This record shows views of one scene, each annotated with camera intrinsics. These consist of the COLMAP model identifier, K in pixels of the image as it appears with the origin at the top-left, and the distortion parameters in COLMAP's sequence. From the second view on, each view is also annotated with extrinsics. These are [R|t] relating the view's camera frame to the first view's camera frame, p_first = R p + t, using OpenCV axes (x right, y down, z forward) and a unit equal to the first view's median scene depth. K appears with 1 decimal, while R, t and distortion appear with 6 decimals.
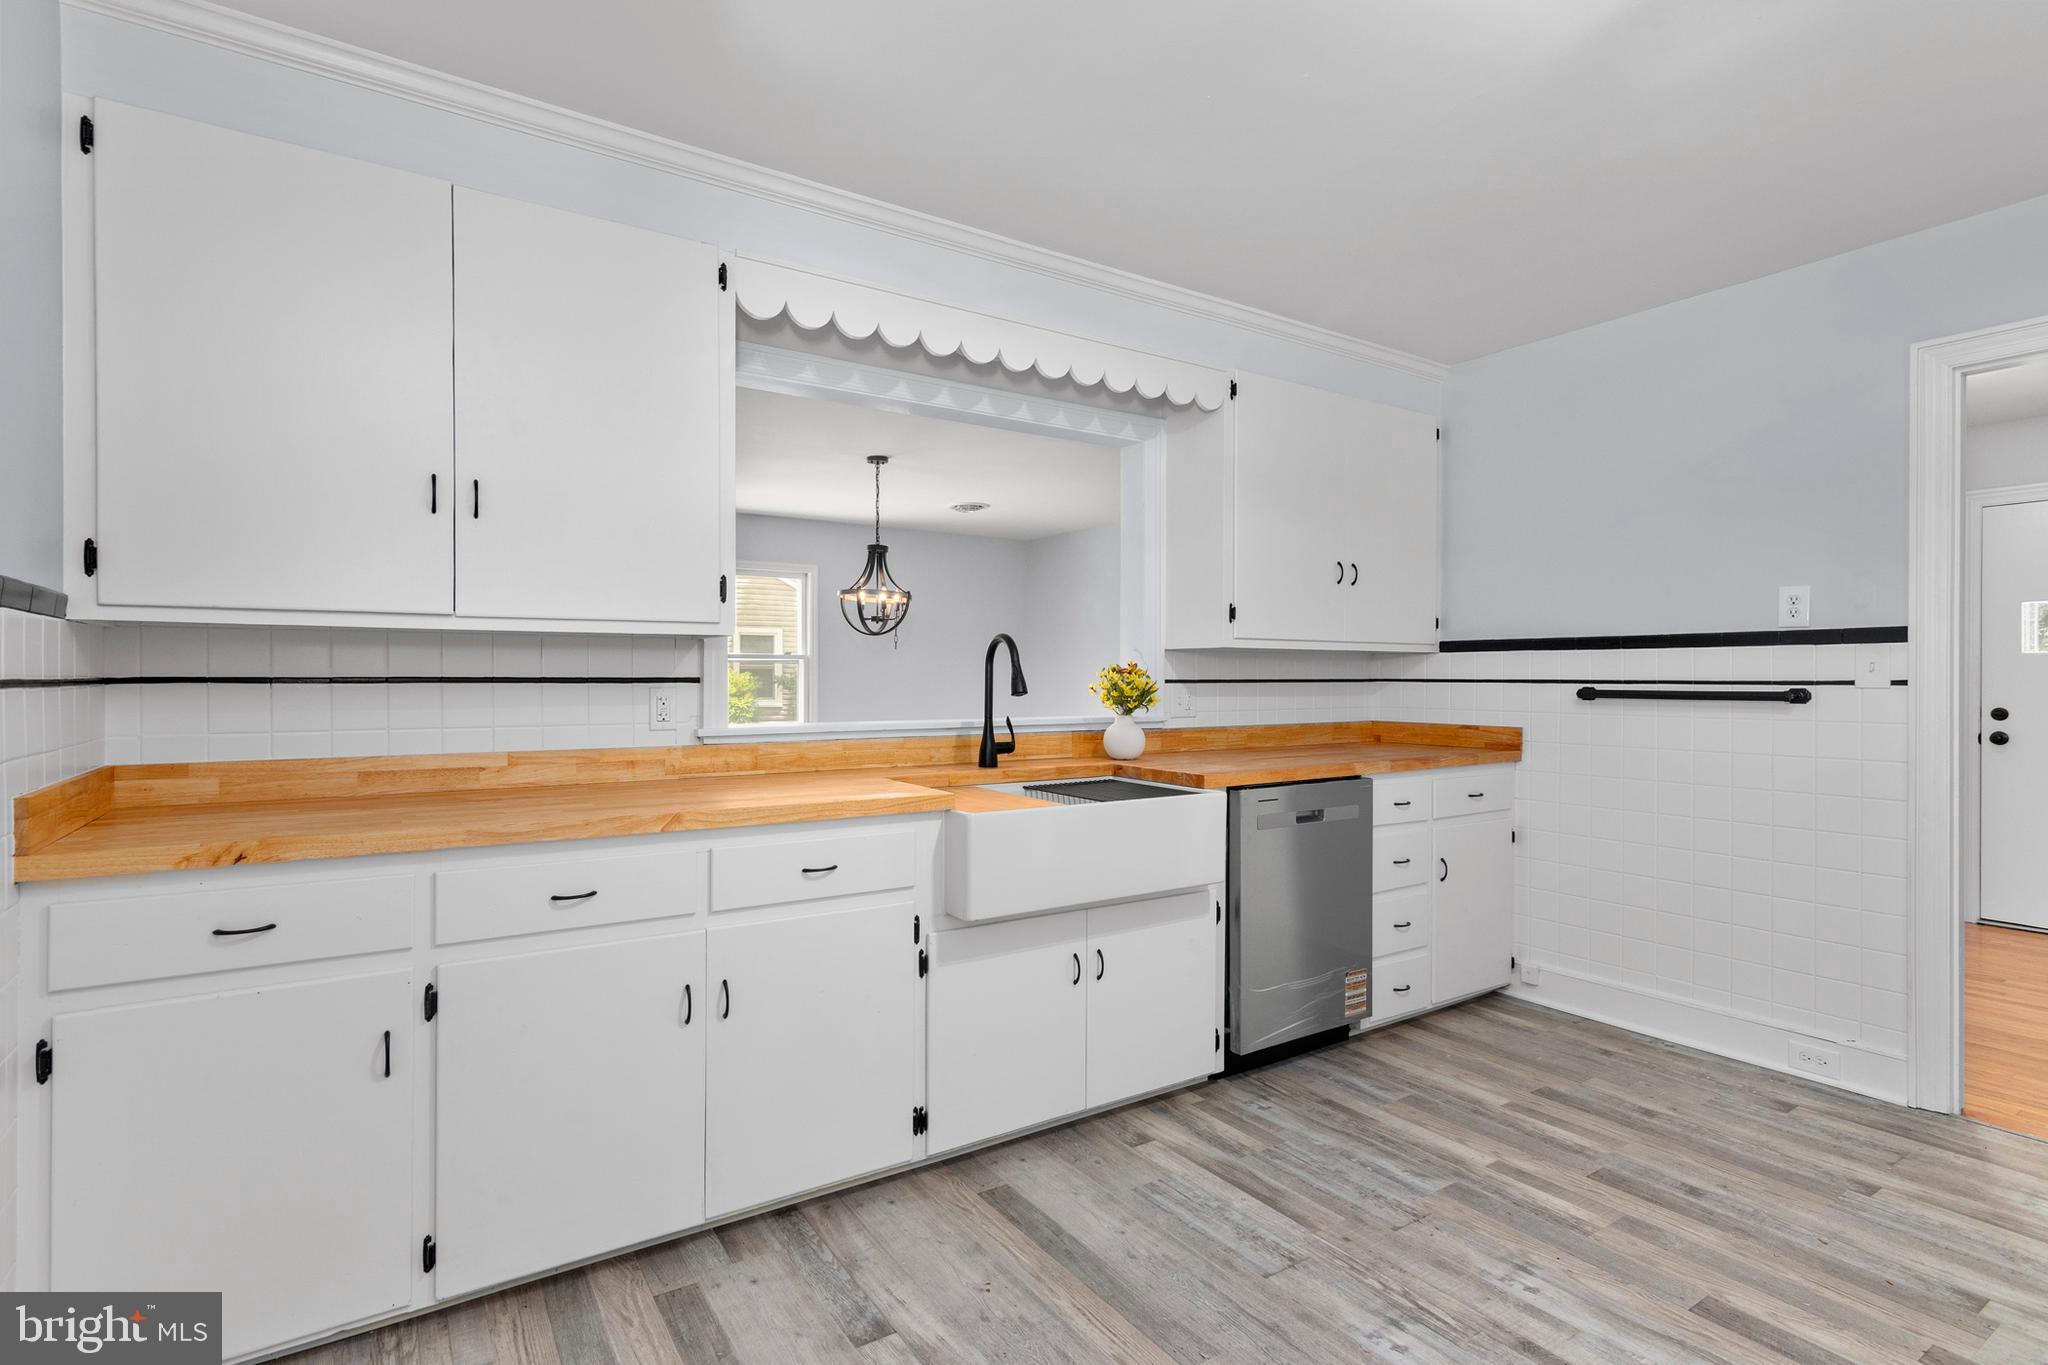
lens RADIAL K [[998.7, 0, 1011.2], [0, 998.7, 683.7], [0, 0, 1]] dist [-0.004473, 0.000581]
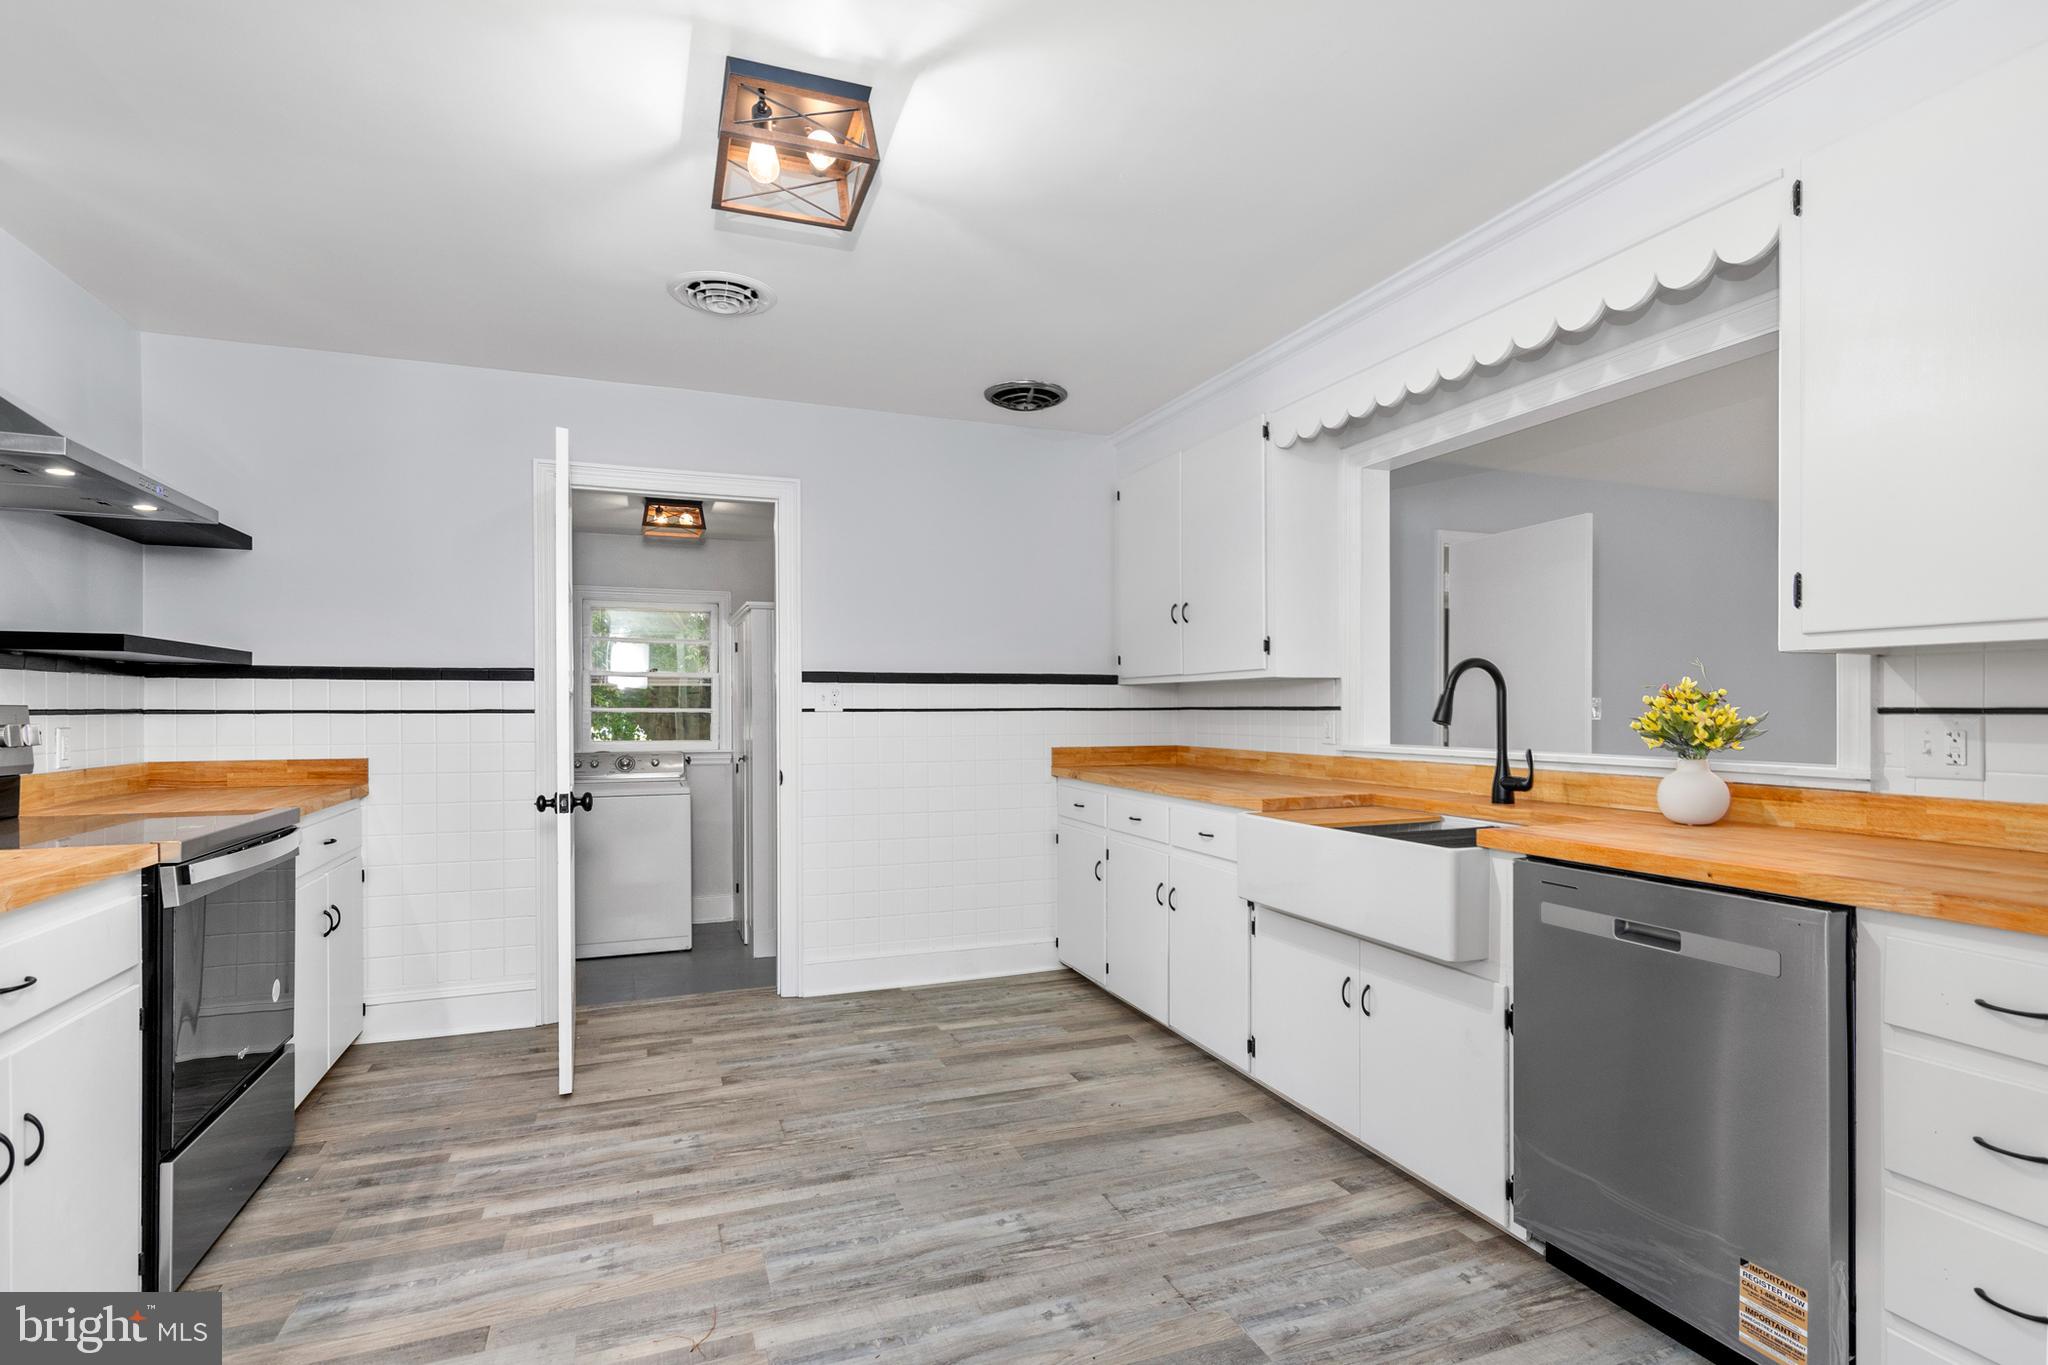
lens RADIAL K [[998.7, 0, 1013.3], [0, 998.7, 692.8], [0, 0, 1]] dist [-0.004473, 0.000581]
pose [[-0.218389, -0.013640, -0.975766, 1.230378], [-0.001024, 0.999905, -0.013748, -0.006787], [0.975861, -0.002003, -0.218383, 0.957833]]
